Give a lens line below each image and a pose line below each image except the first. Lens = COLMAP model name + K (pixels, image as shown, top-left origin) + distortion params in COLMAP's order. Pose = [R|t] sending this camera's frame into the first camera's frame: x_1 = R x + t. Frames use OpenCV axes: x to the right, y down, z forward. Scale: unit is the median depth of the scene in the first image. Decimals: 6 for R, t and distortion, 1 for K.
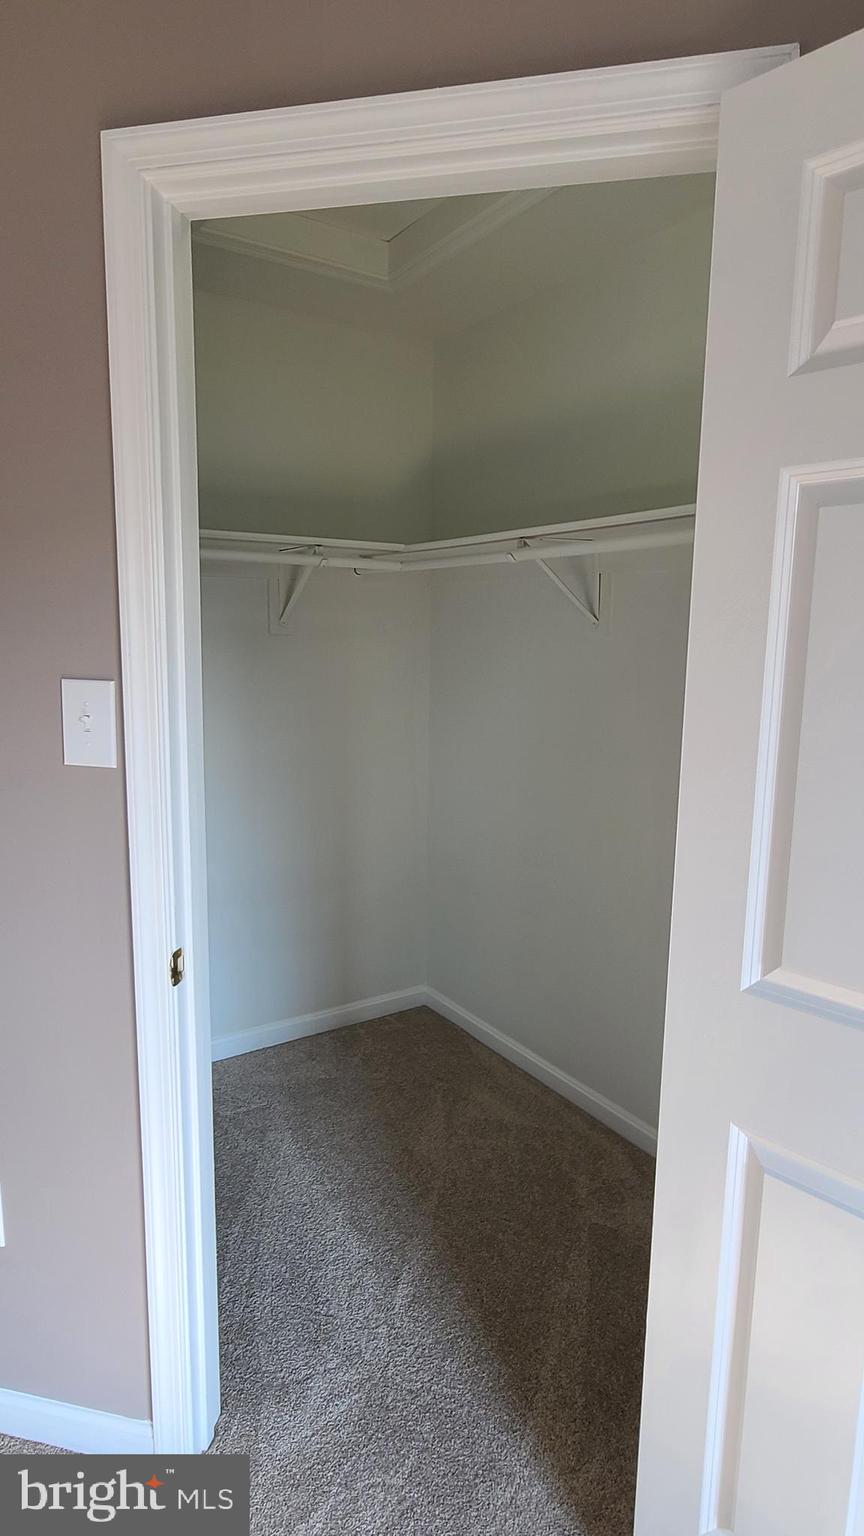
lens RADIAL K [[846.5, 0, 439.0], [0, 846.5, 766.2], [0, 0, 1]] dist [-0.001107, -0.003450]
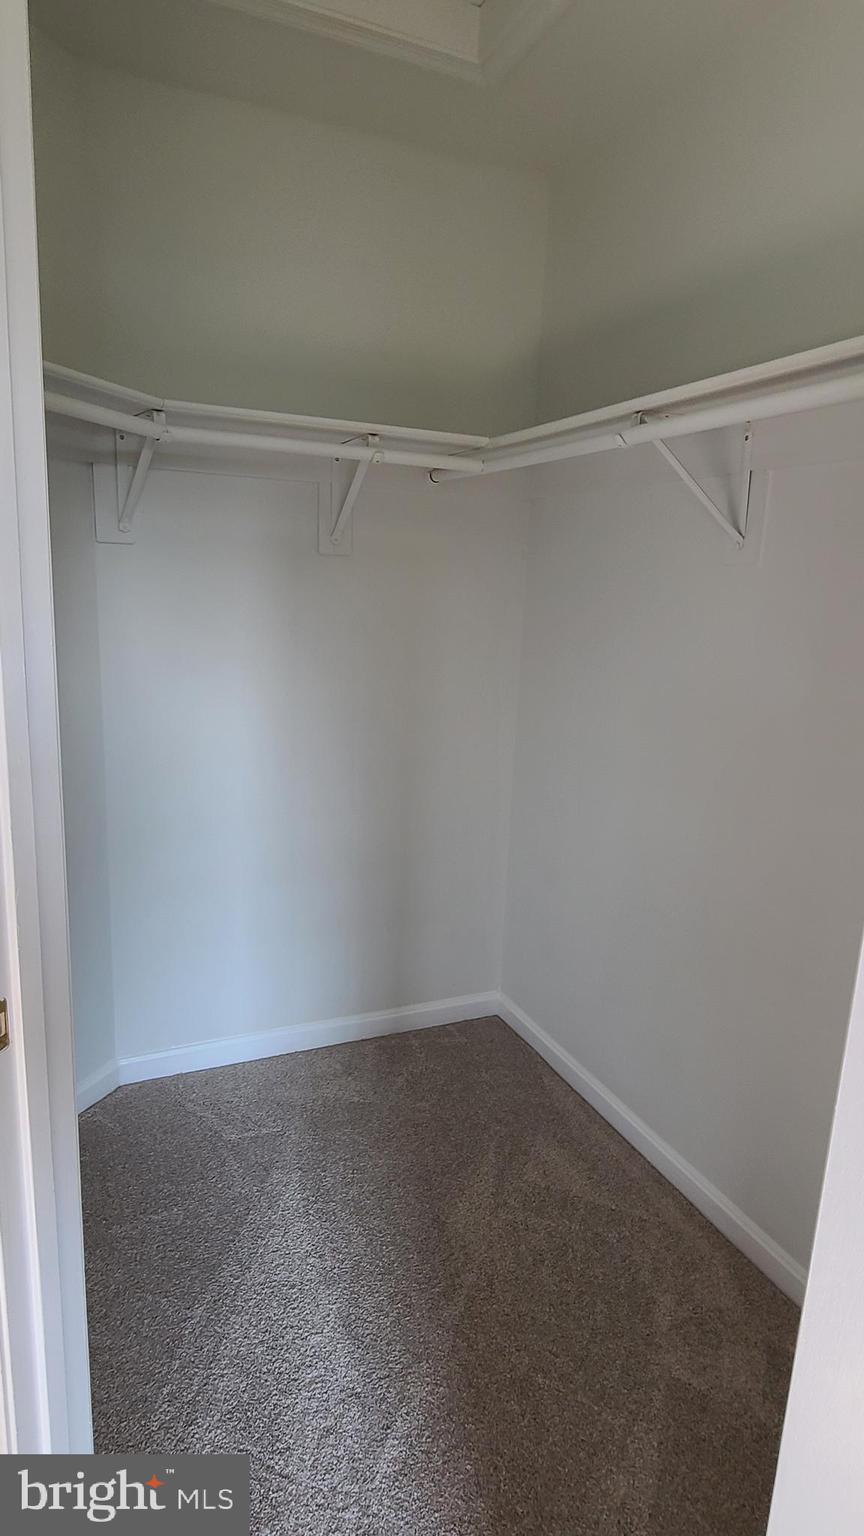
lens RADIAL K [[846.5, 0, 439.0], [0, 846.5, 766.2], [0, 0, 1]] dist [-0.001107, -0.003450]
pose [[0.985470, 0.060115, -0.158855, 0.060323], [-0.051829, 0.997096, 0.055801, -0.006221], [0.161748, -0.046757, 0.985724, 0.249116]]
